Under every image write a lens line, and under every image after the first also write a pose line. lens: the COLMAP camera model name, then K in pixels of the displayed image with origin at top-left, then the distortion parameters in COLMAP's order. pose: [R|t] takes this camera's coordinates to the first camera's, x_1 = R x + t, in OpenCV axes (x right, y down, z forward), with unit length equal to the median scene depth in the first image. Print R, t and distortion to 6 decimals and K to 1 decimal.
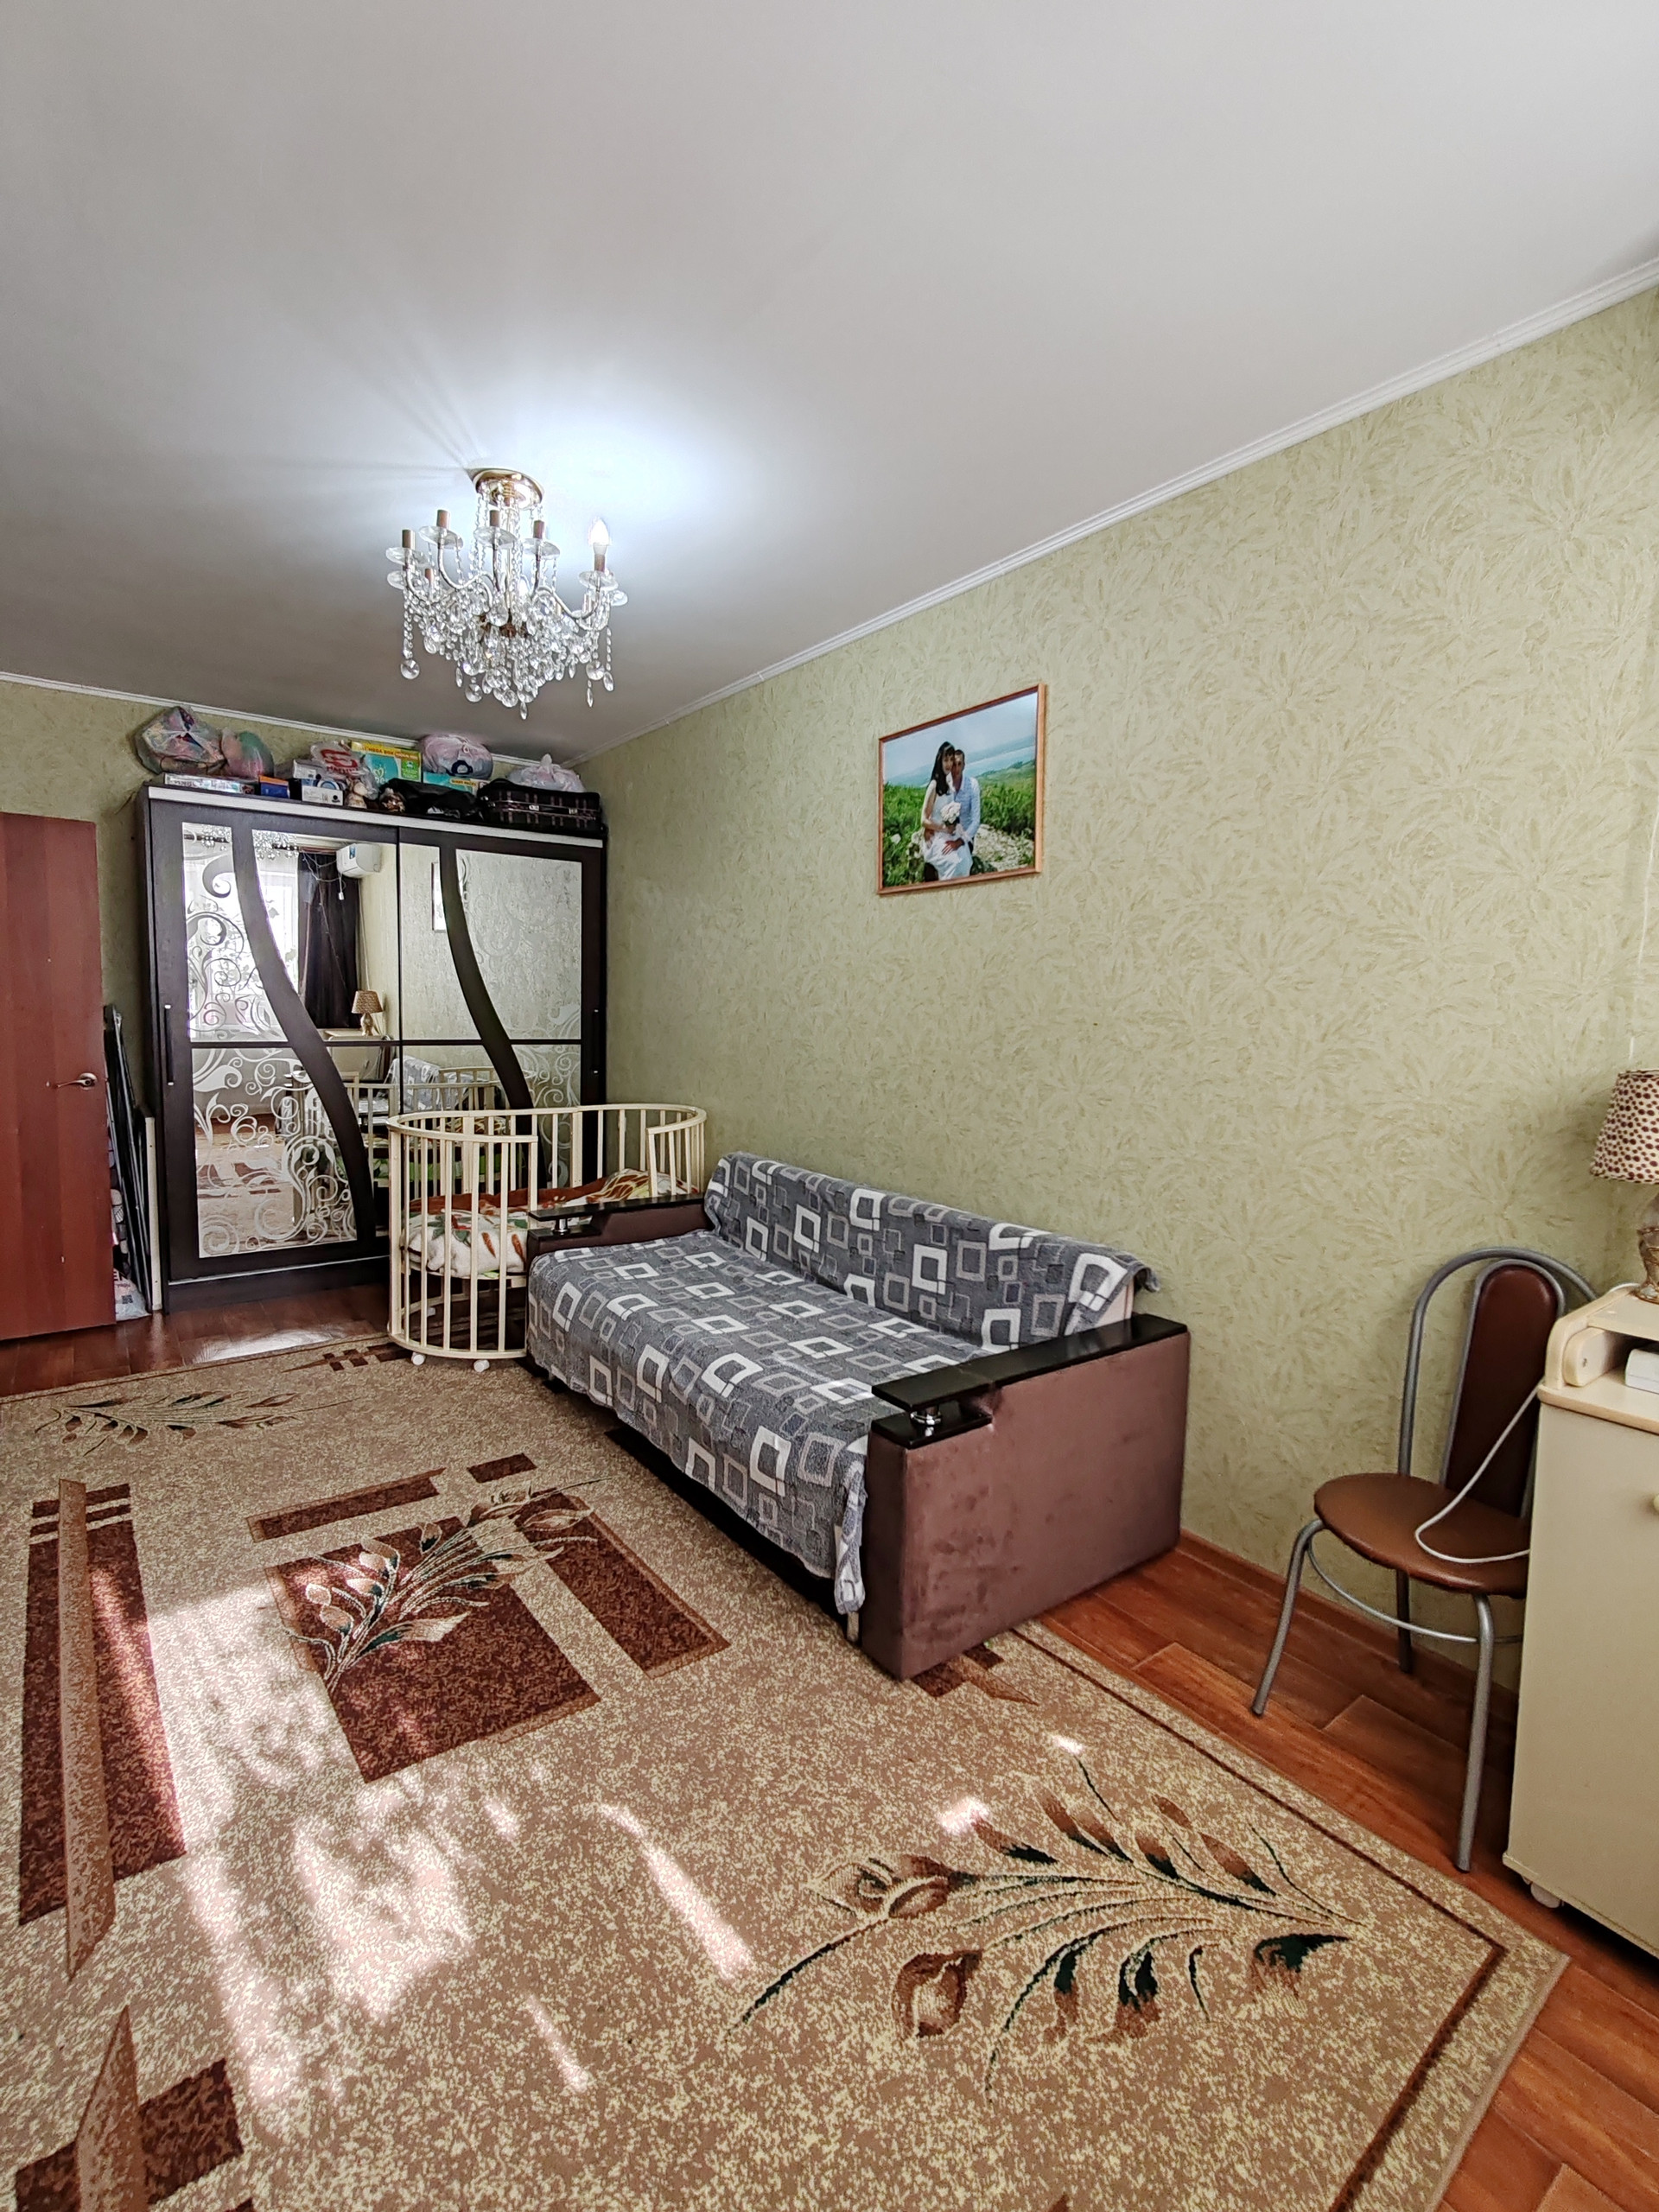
lens RADIAL K [[999.0, 0, 826.6], [0, 999.0, 1102.9], [0, 0, 1]] dist [-0.009684, 0.001137]
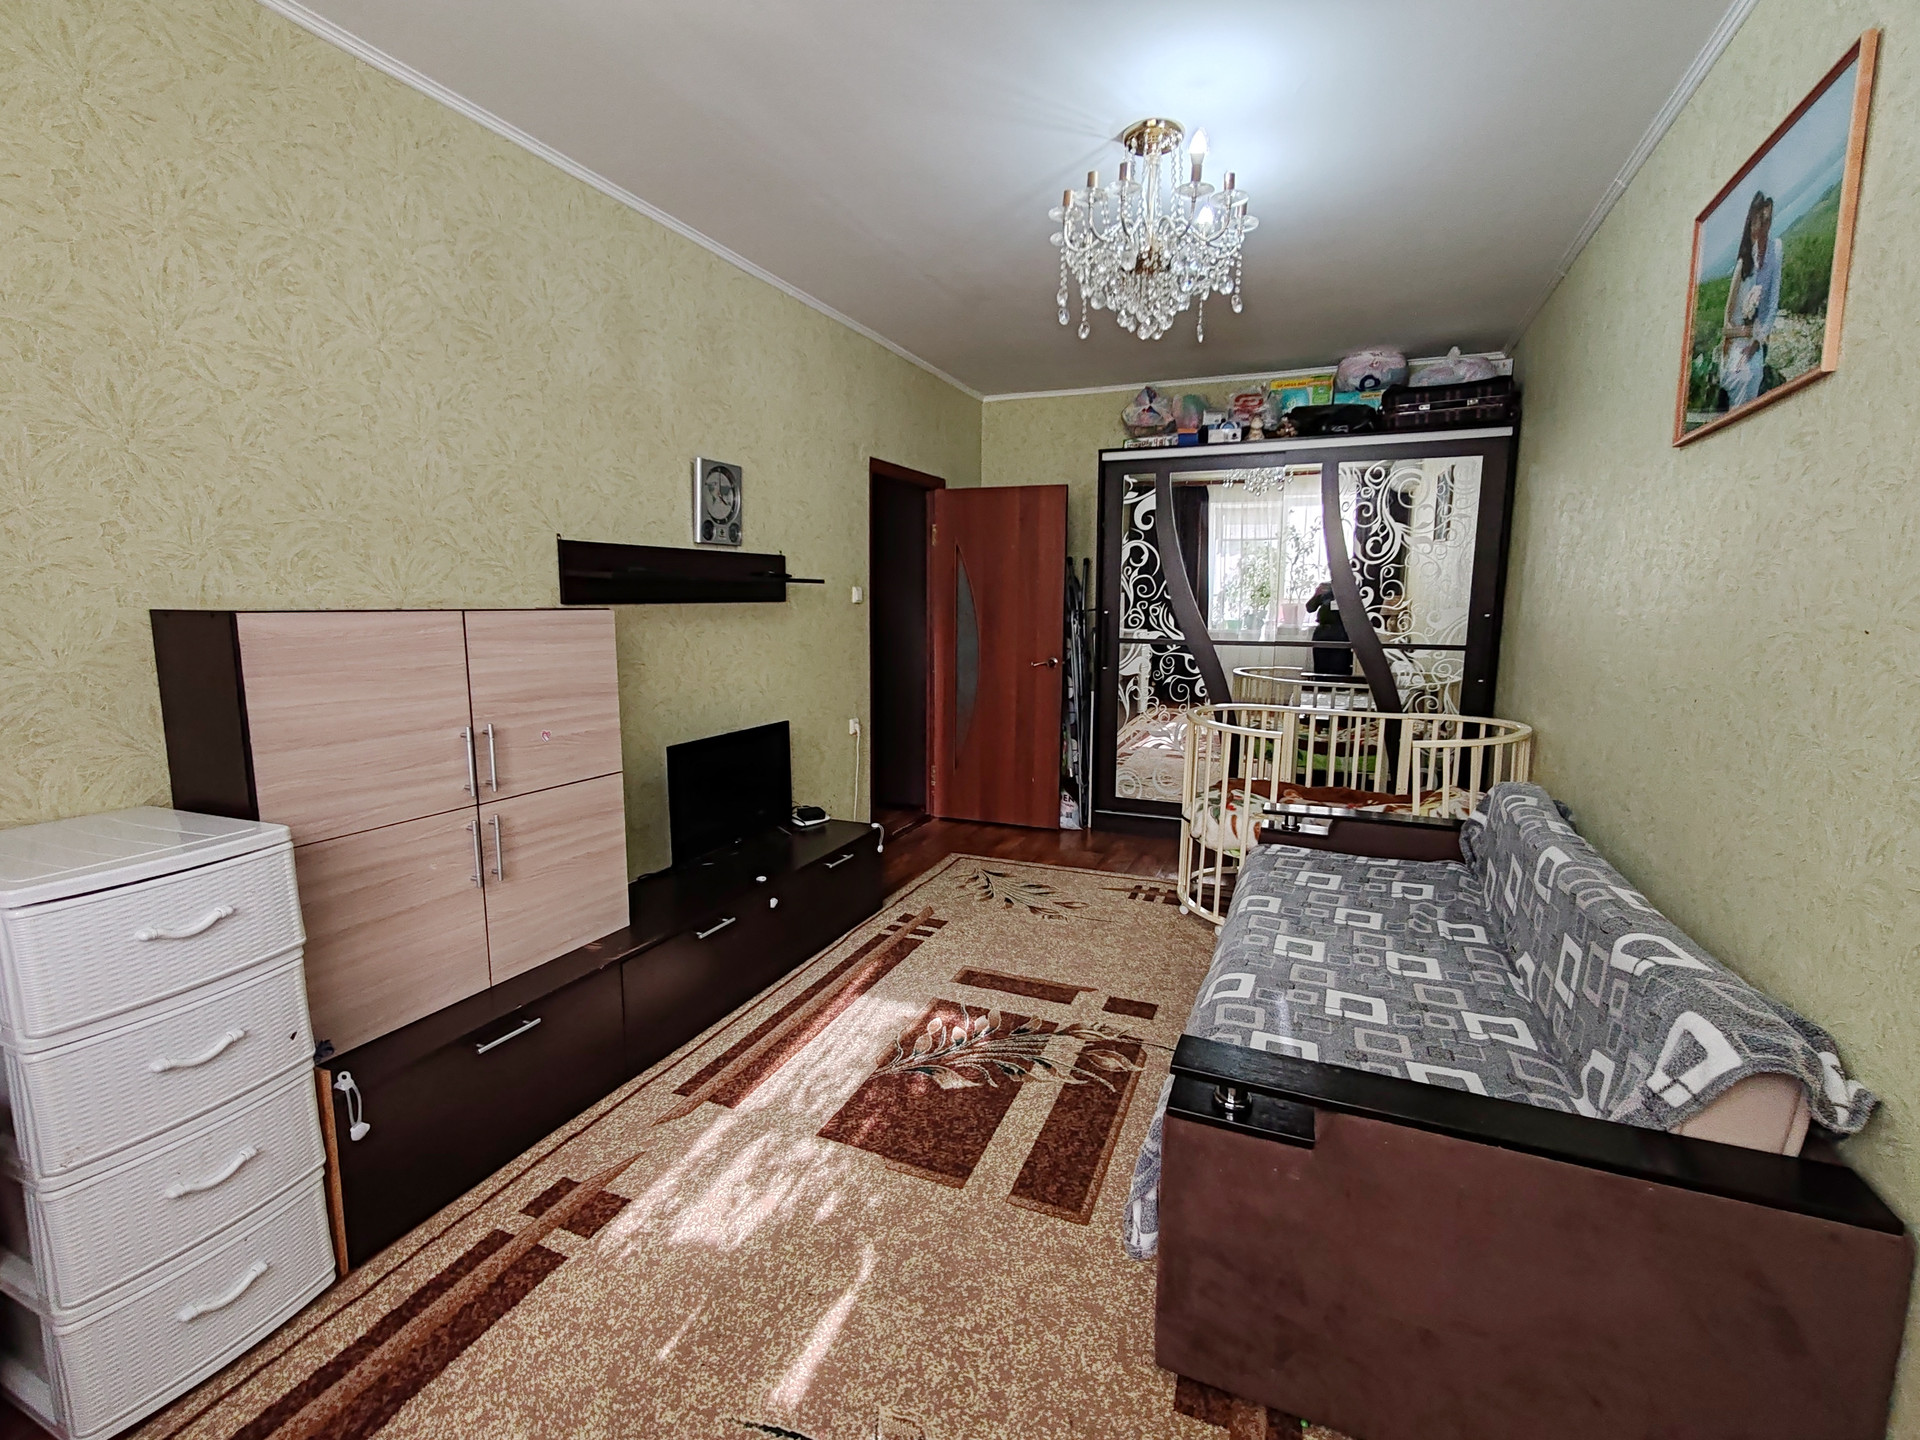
lens RADIAL K [[867.1, 0, 955.4], [0, 867.1, 730.5], [0, 0, 1]] dist [-0.009684, 0.001137]
pose [[0.497938, 0.110556, -0.860136, 0.462896], [-0.078547, 0.993513, 0.082228, -0.026090], [0.863648, 0.026617, 0.503392, 0.346858]]
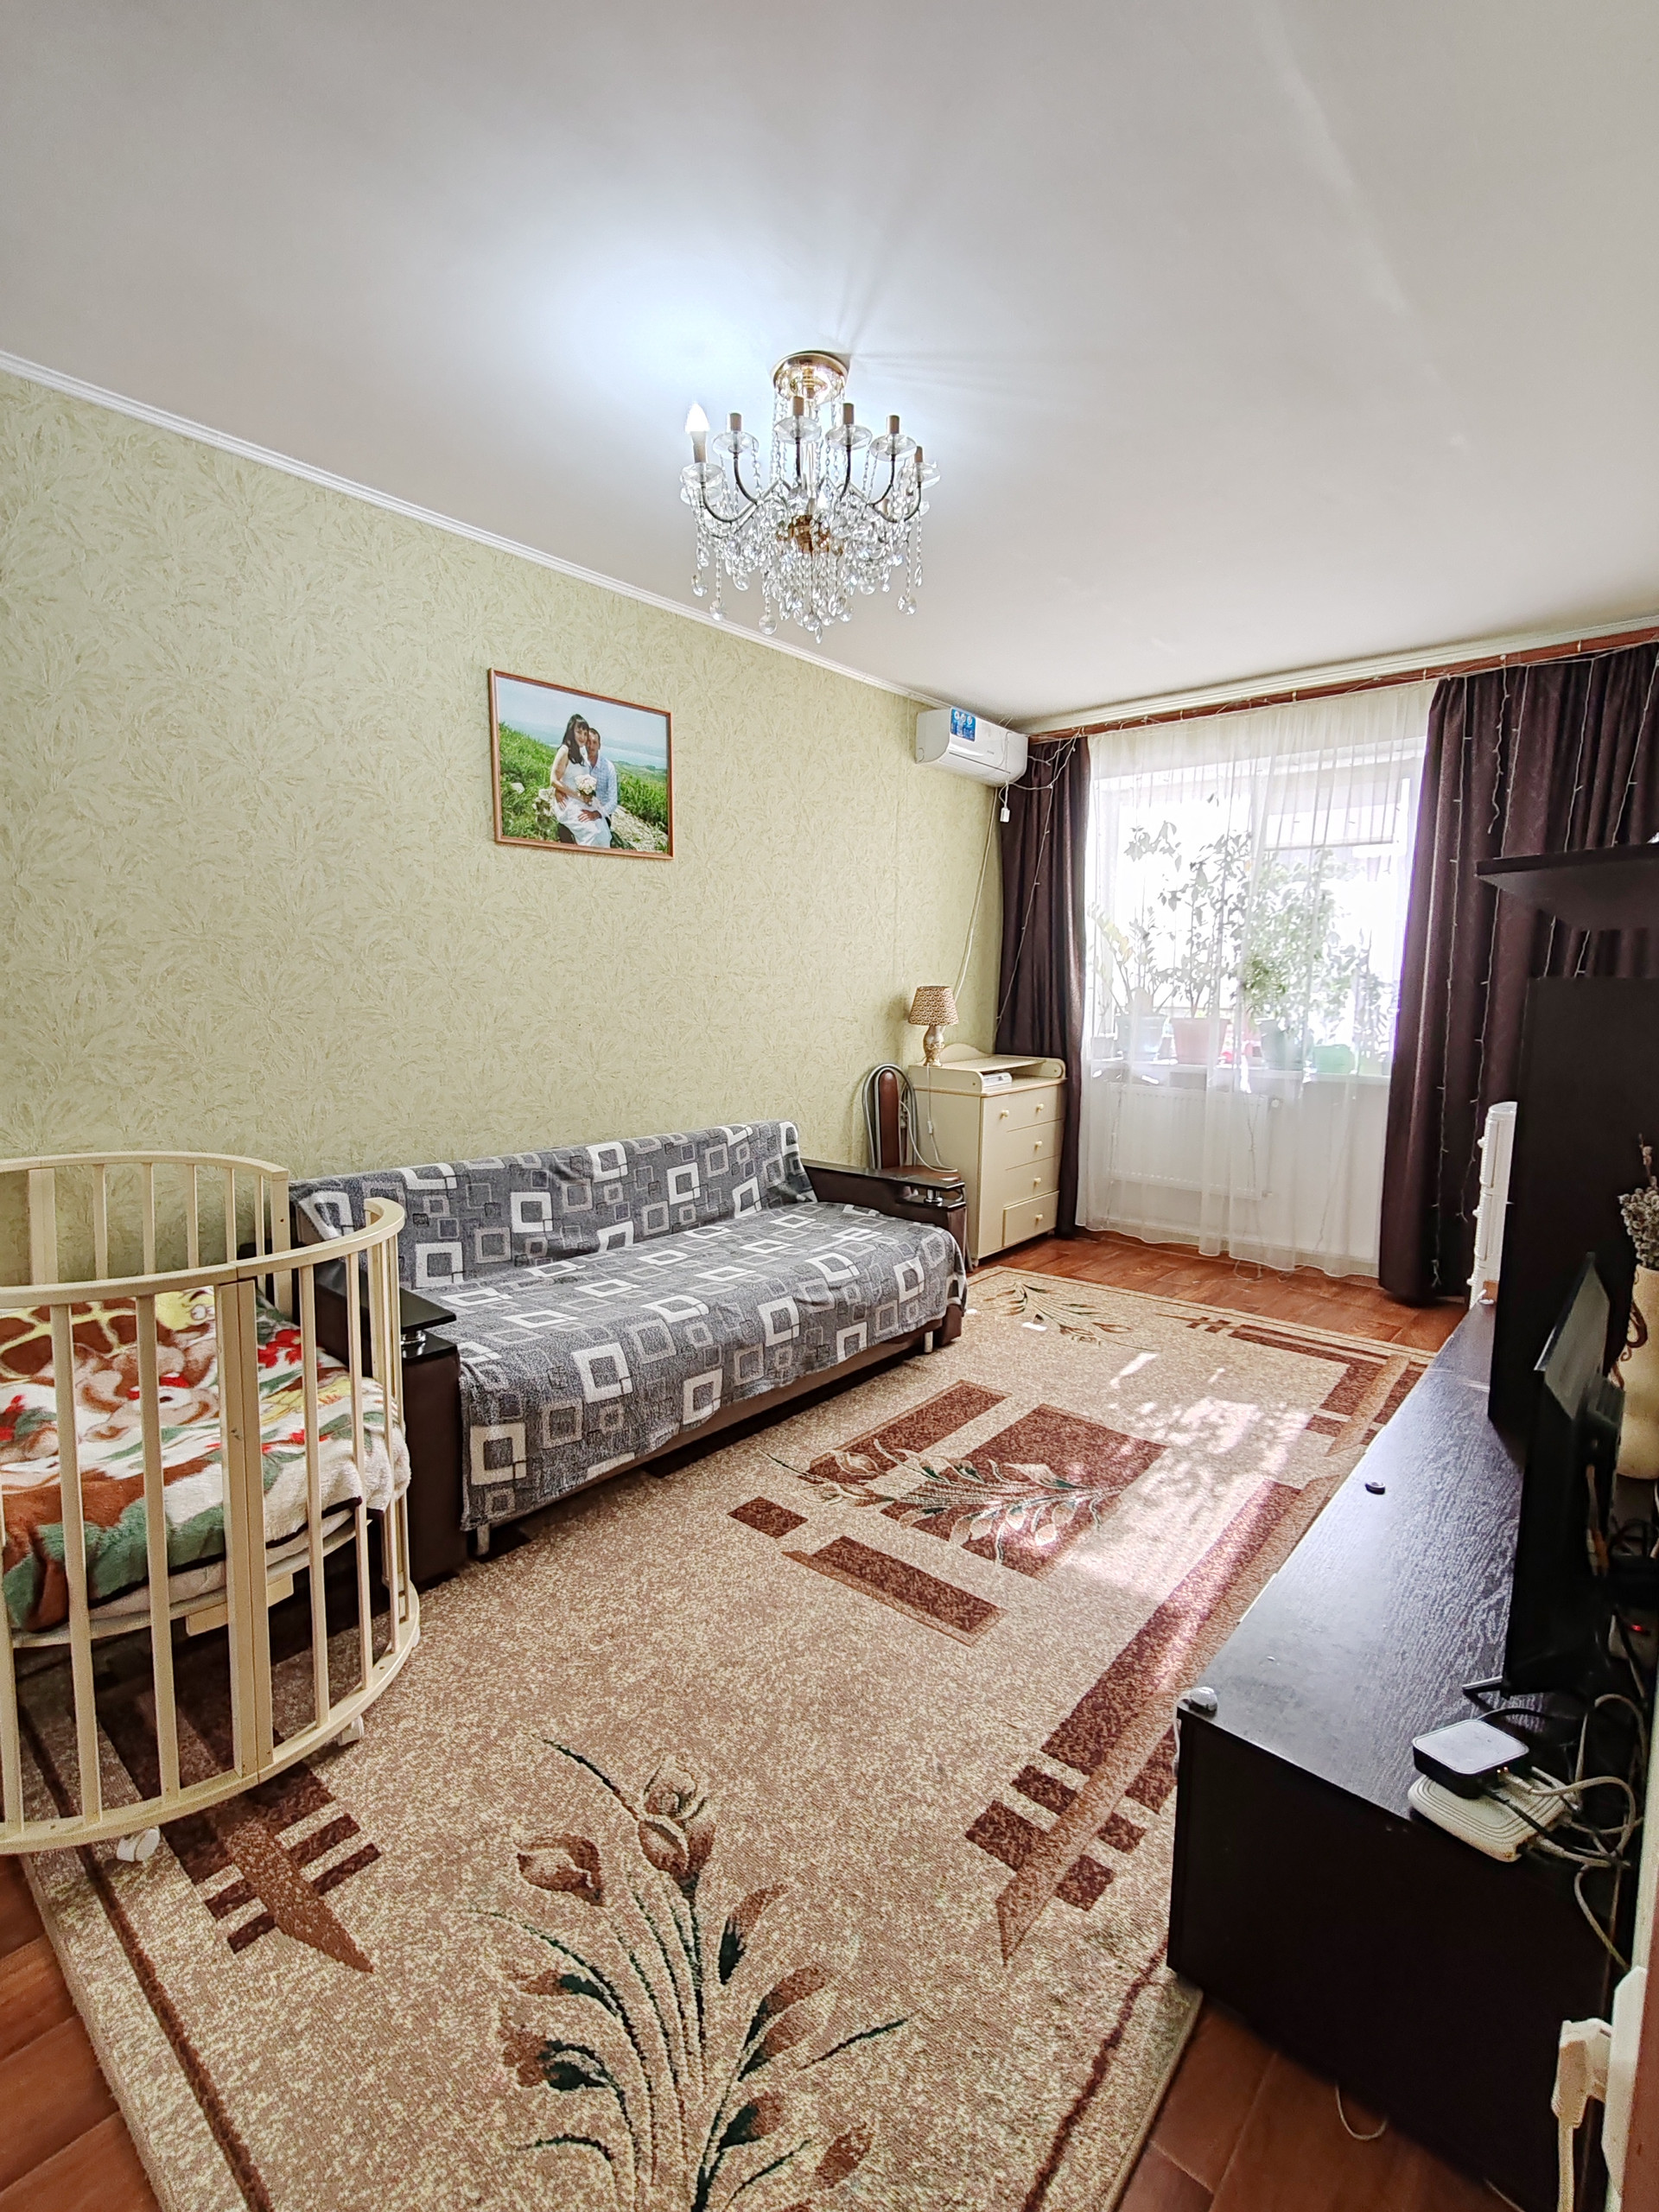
lens RADIAL K [[999.0, 0, 825.1], [0, 999.0, 1098.4], [0, 0, 1]] dist [-0.009684, 0.001137]
pose [[-0.209401, -0.138441, 0.967980, -1.258576], [0.082608, 0.983883, 0.158586, -0.129524], [-0.974334, 0.113171, -0.194590, 1.224590]]
